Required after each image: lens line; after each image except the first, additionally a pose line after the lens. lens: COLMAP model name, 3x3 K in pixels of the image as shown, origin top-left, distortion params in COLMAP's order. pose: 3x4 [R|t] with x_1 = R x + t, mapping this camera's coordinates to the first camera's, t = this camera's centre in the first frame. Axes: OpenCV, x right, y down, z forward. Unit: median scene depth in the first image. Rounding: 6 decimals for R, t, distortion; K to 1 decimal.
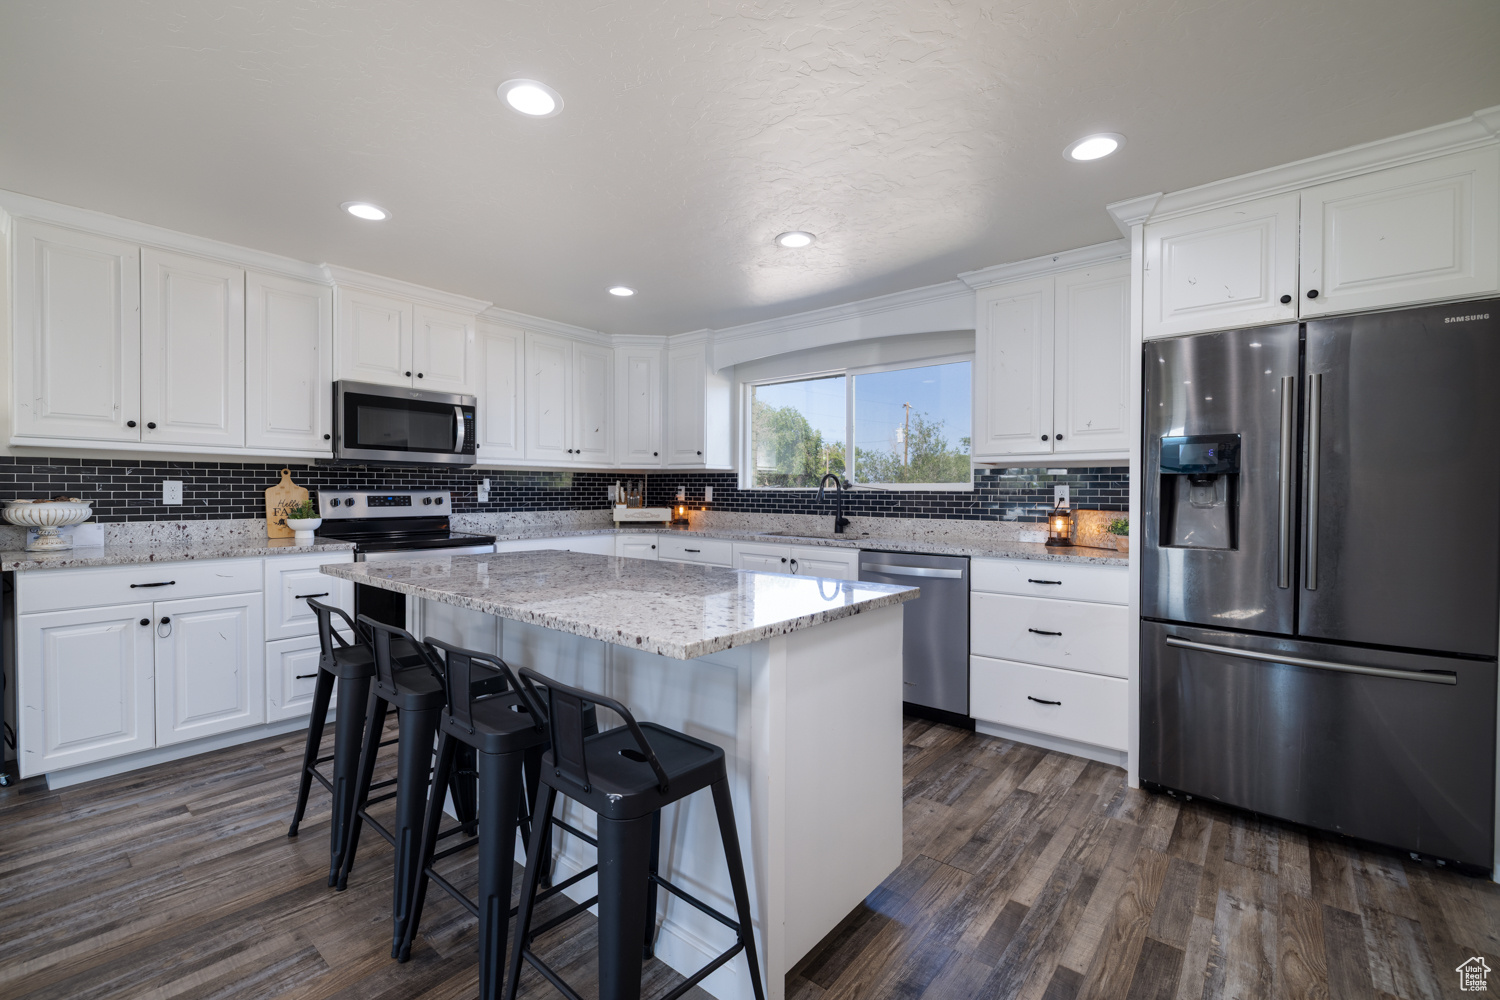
lens RADIAL K [[642.0, 0, 747.1], [0, 642.0, 501.0], [0, 0, 1]] dist [-0.001277, 0.000303]
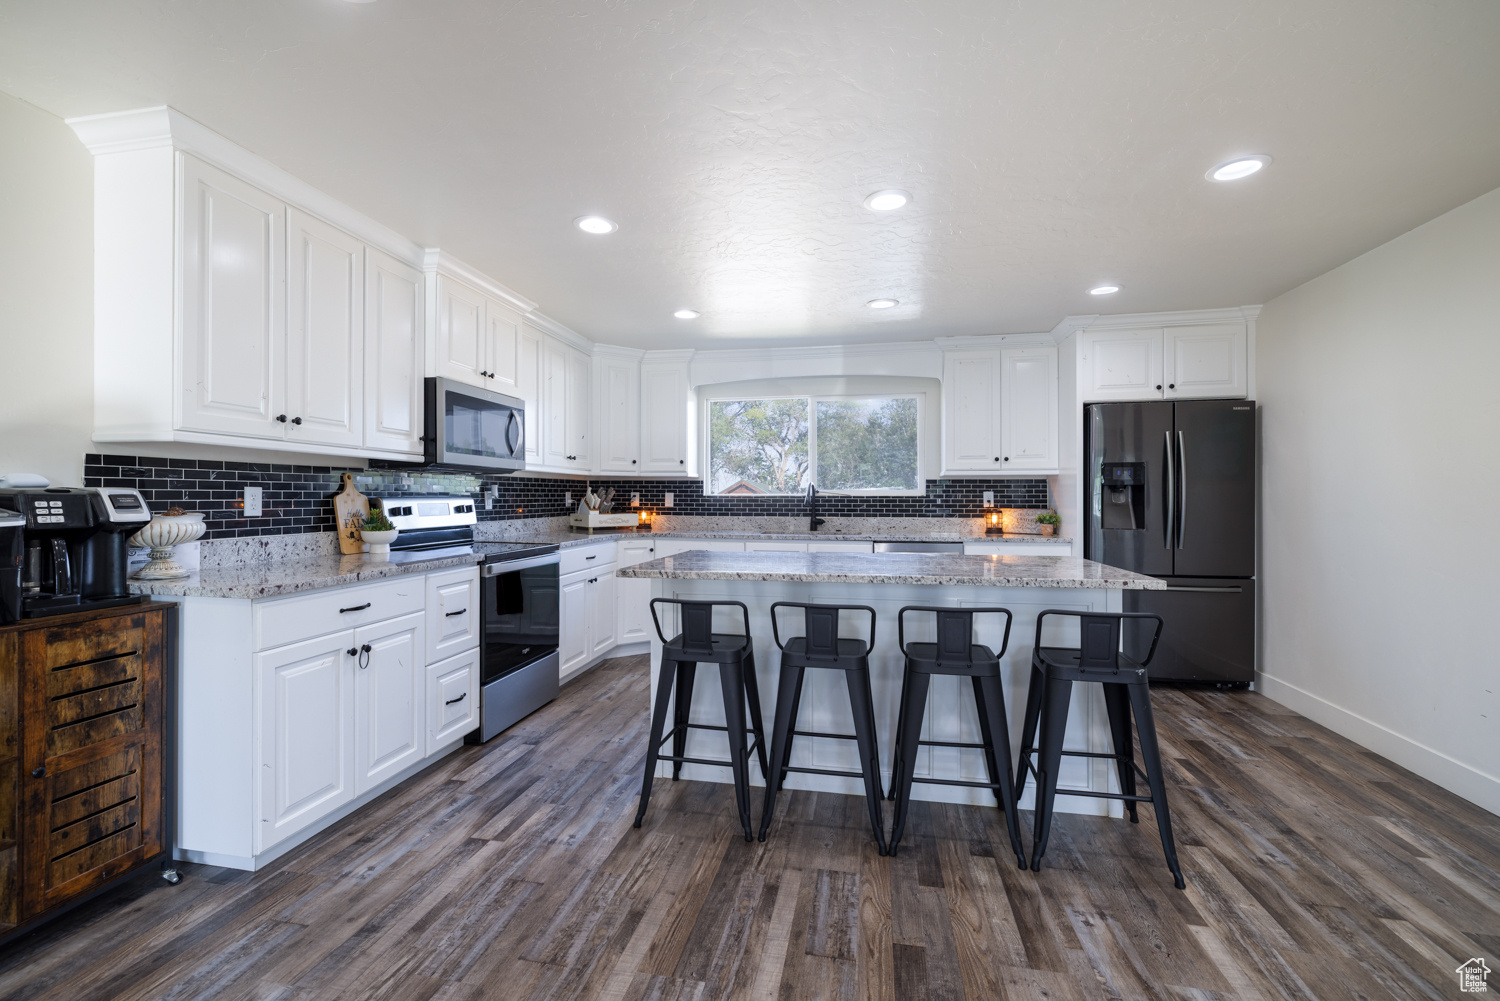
lens RADIAL K [[642.0, 0, 750.6], [0, 642.0, 497.9], [0, 0, 1]] dist [-0.001277, 0.000303]
pose [[0.877371, -0.005421, 0.479782, -0.614591], [0.011657, 0.999882, -0.010020, -0.002113], [-0.479671, 0.014384, 0.877331, -0.009953]]
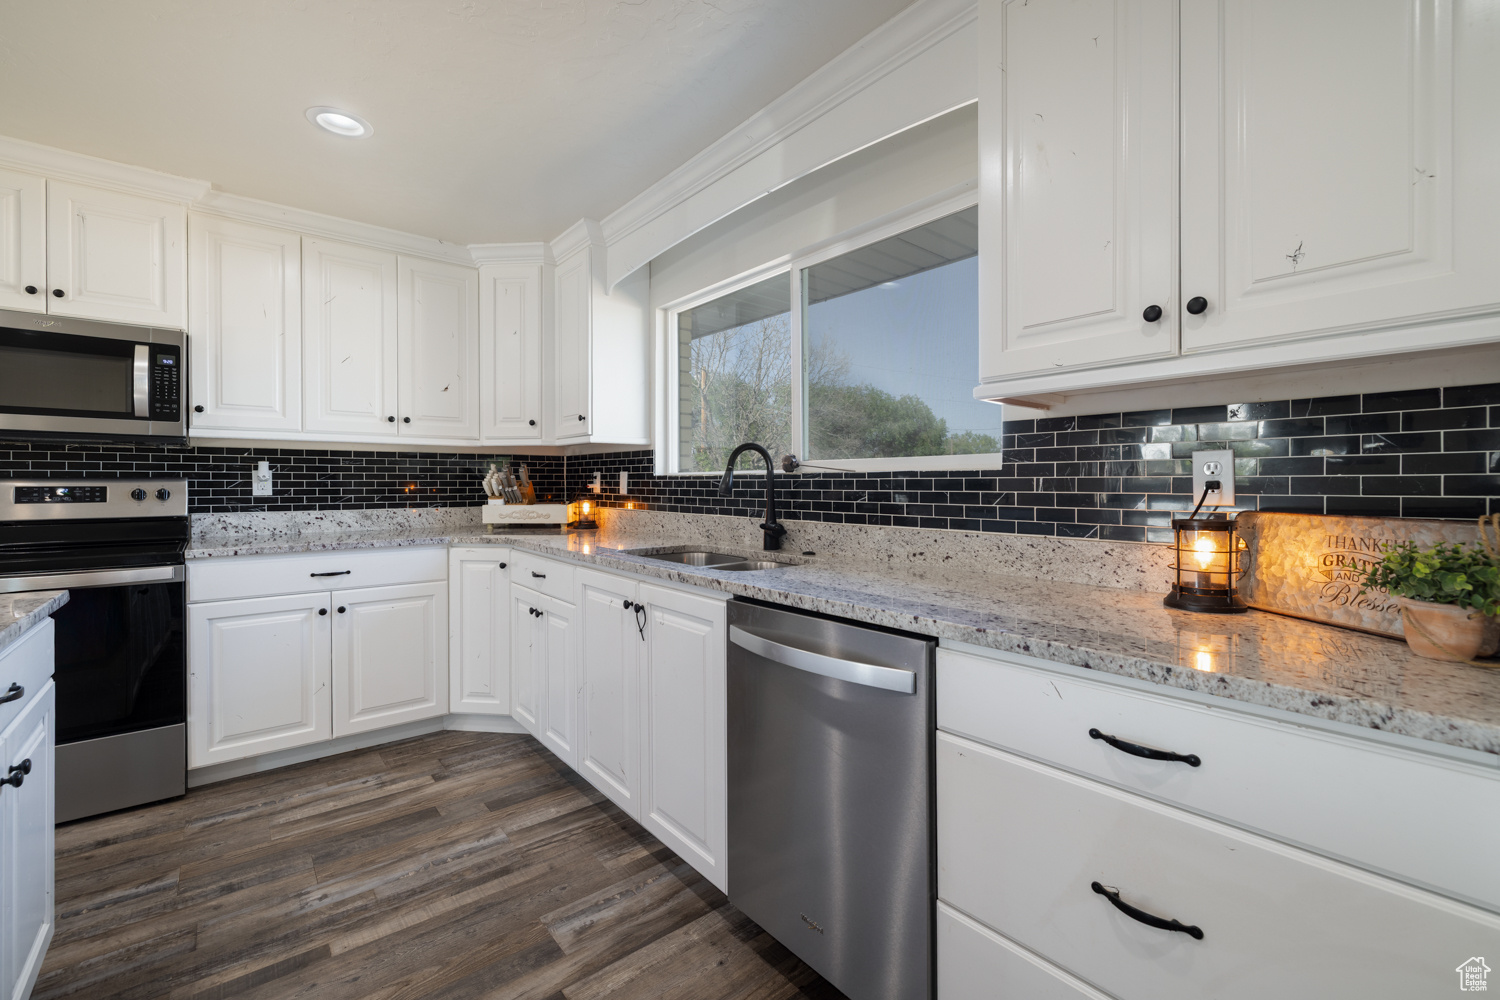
lens RADIAL K [[642.0, 0, 745.7], [0, 642.0, 488.5], [0, 0, 1]] dist [-0.001277, 0.000303]
pose [[0.980629, -0.004785, -0.195817, 0.260488], [0.002953, 0.999949, -0.009647, 0.002005], [0.195853, 0.008882, 0.980593, 0.507487]]
